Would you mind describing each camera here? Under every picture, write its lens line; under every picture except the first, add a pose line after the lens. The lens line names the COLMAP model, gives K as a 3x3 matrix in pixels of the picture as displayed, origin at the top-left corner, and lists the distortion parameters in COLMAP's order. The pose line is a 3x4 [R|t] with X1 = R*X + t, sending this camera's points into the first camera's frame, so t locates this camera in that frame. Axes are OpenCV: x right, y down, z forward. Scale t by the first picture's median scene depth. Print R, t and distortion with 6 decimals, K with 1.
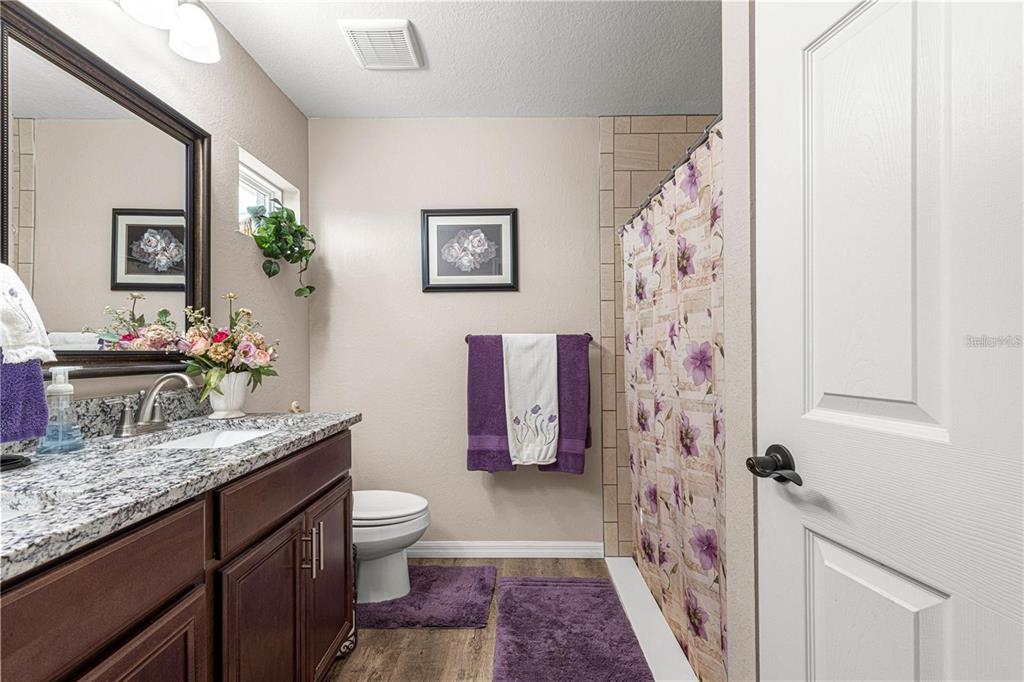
lens RADIAL K [[456.4, 0, 508.6], [0, 456.4, 346.2], [0, 0, 1]] dist [0.005811, -0.002615]
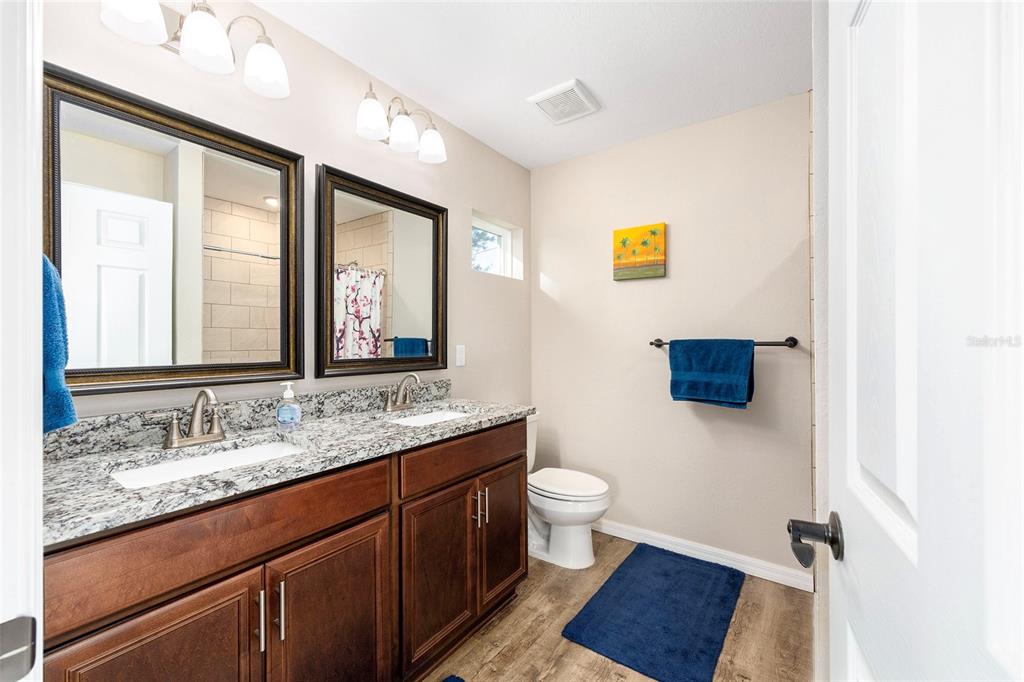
lens RADIAL K [[408.7, 0, 511.0], [0, 408.7, 335.9], [0, 0, 1]] dist [-0.002895, 0.000697]
pose [[0.819387, -0.004608, -0.573222, 0.234905], [0.005650, 0.999984, 0.000037, -0.044472], [0.573213, -0.003269, 0.819400, 0.031923]]
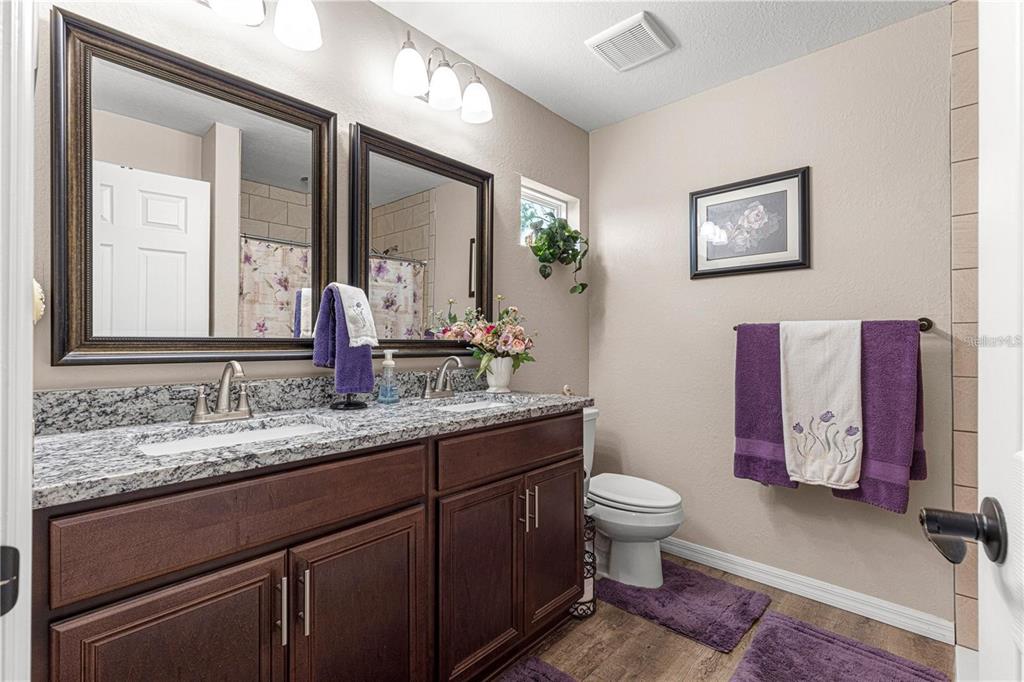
lens RADIAL K [[456.4, 0, 510.1], [0, 456.4, 336.6], [0, 0, 1]] dist [0.005811, -0.002615]
pose [[0.744200, -0.001833, -0.667954, 0.218905], [0.001232, 0.999998, -0.001371, 0.000798], [0.667956, 0.000198, 0.744201, 0.056269]]
